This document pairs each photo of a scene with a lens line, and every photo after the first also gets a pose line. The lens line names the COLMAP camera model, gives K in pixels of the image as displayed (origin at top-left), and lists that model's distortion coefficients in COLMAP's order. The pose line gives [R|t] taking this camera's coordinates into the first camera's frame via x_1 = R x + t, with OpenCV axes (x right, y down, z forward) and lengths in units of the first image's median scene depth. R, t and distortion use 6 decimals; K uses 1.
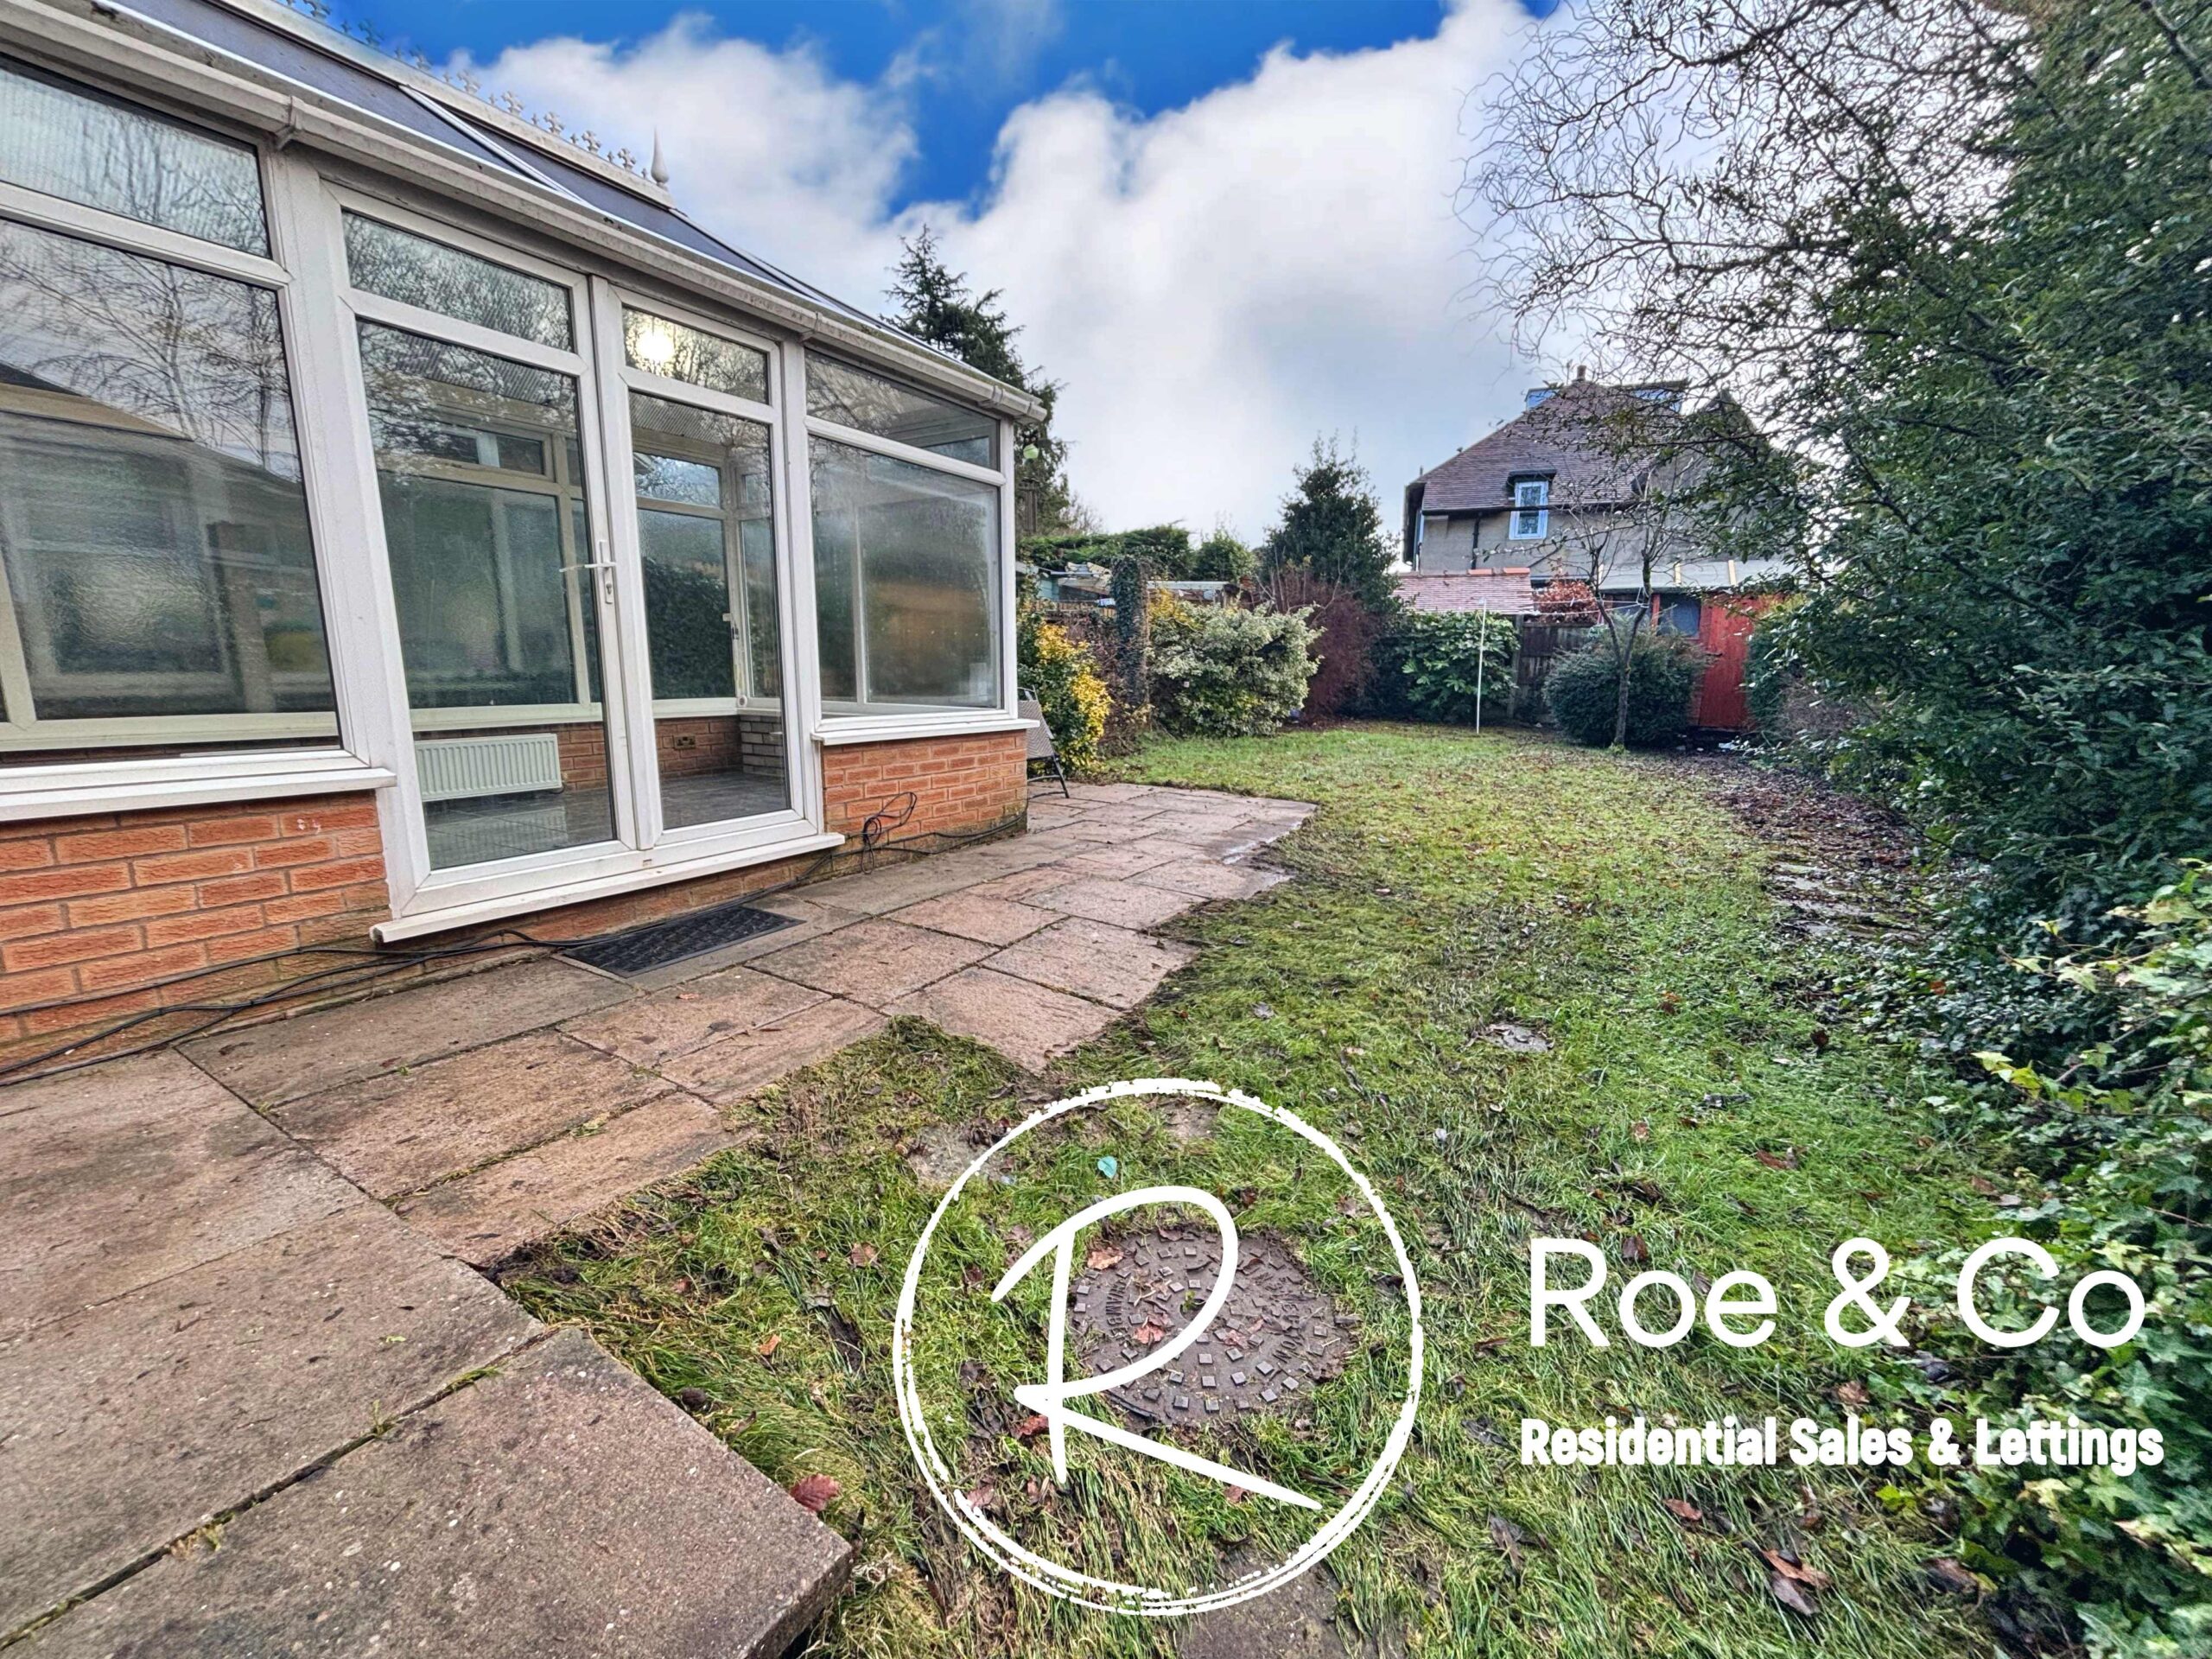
lens RADIAL K [[886.8, 0, 1101.2], [0, 886.8, 830.7], [0, 0, 1]] dist [-0.010634, -0.000371]
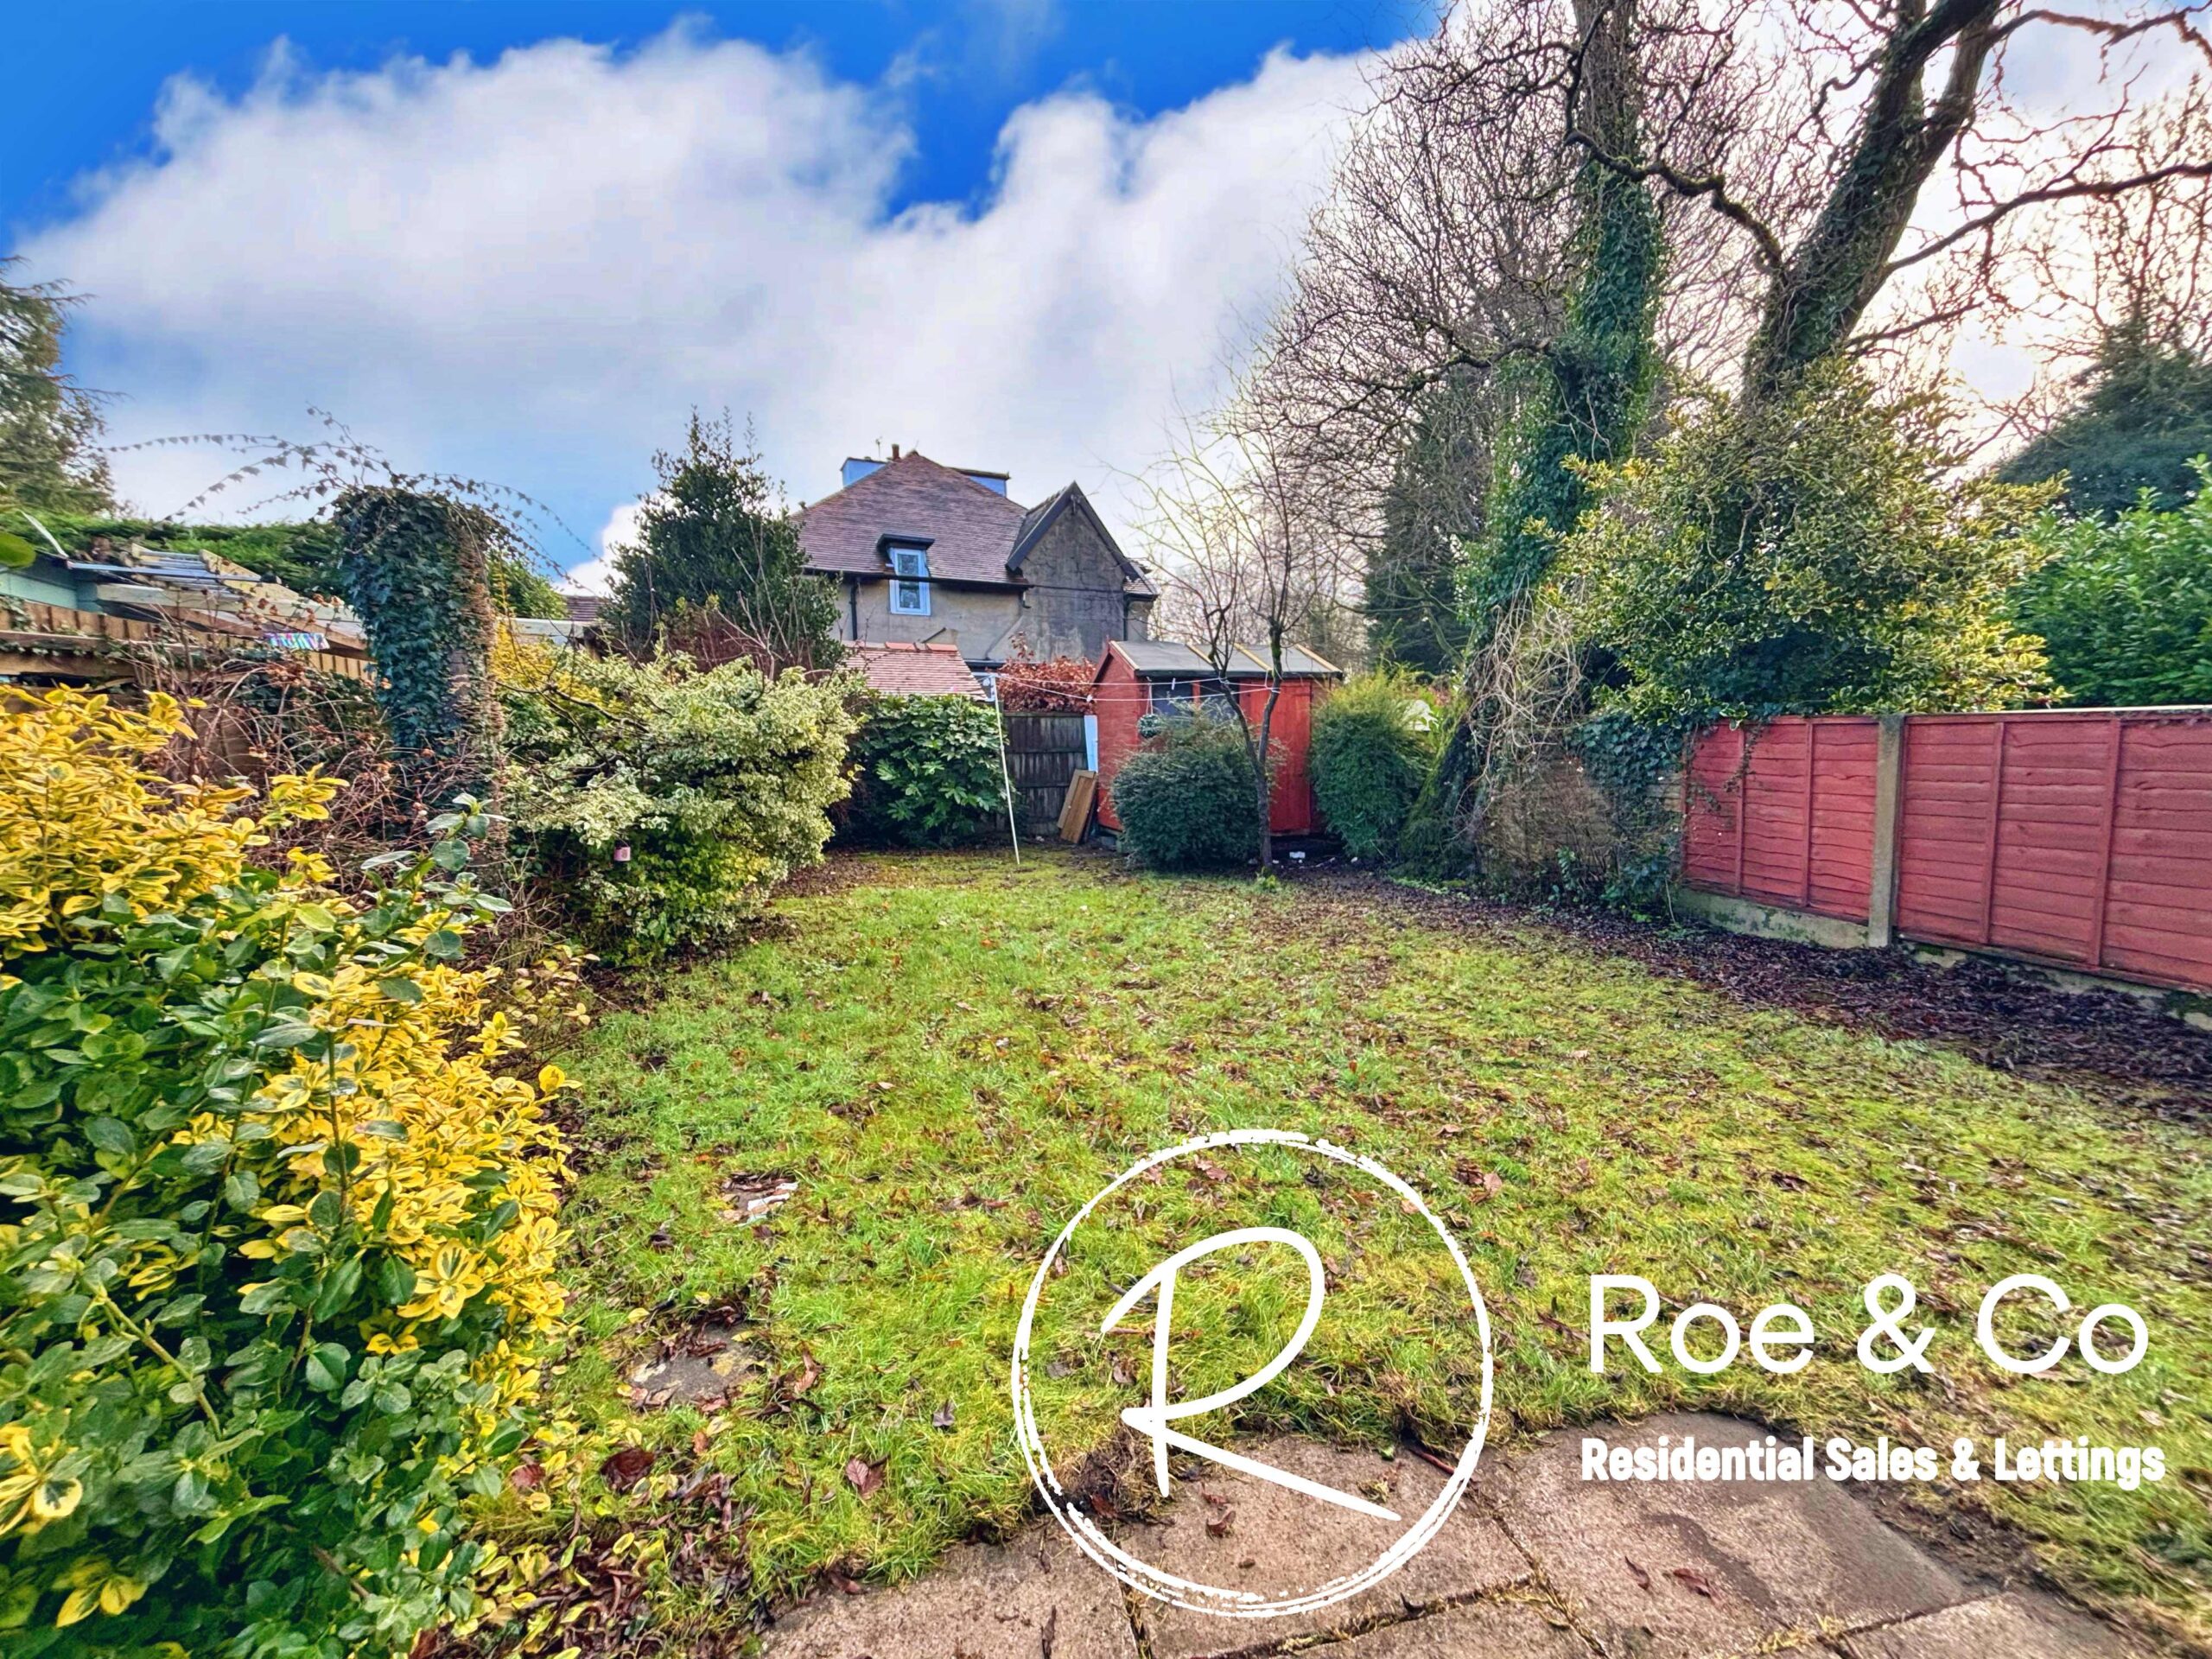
lens RADIAL K [[886.8, 0, 1114.5], [0, 886.8, 830.6], [0, 0, 1]] dist [-0.010634, -0.000371]
pose [[0.692287, -0.075266, 0.717686, -0.023299], [0.139860, 0.989682, -0.031119, -0.095697], [-0.707939, 0.121919, 0.695671, 0.414472]]
